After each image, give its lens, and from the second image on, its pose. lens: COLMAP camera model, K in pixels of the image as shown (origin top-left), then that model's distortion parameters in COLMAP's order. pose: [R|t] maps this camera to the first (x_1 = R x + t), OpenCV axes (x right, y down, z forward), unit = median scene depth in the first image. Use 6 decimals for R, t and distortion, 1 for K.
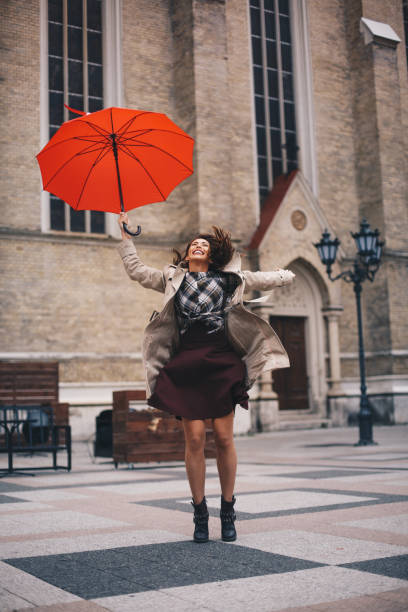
lens RADIAL K [[912.1, 0, 214.3], [0, 912.1, 296.7], [0, 0, 1]] dist [-0.072633, -0.070166]
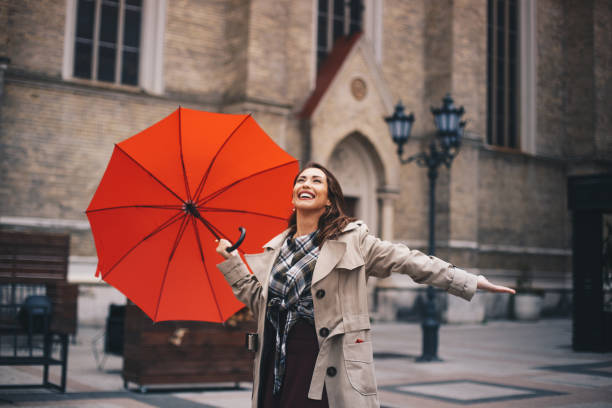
lens RADIAL K [[912.1, 0, 306.0], [0, 912.1, 204.0], [0, 0, 1]] dist [-0.072633, -0.070166]
pose [[0.995343, 0.071617, 0.064520, -0.008974], [-0.074488, 0.996284, 0.043244, -0.007621], [-0.061184, -0.047848, 0.996979, 0.131529]]
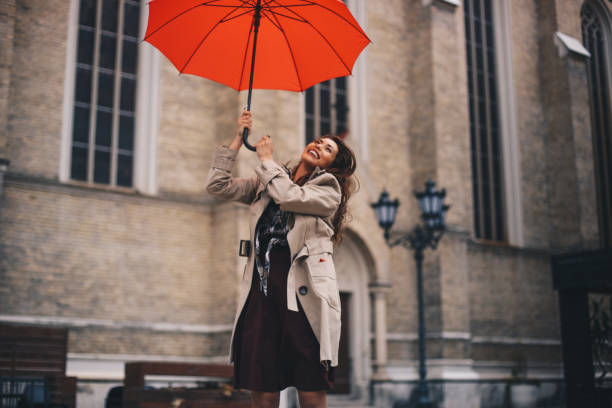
lens RADIAL K [[912.1, 0, 306.0], [0, 912.1, 204.0], [0, 0, 1]] dist [-0.072633, -0.070166]
pose [[0.996961, 0.046593, 0.062428, -0.005398], [-0.041288, 0.995633, -0.083724, 0.014656], [-0.066057, 0.080892, 0.994532, 0.108551]]
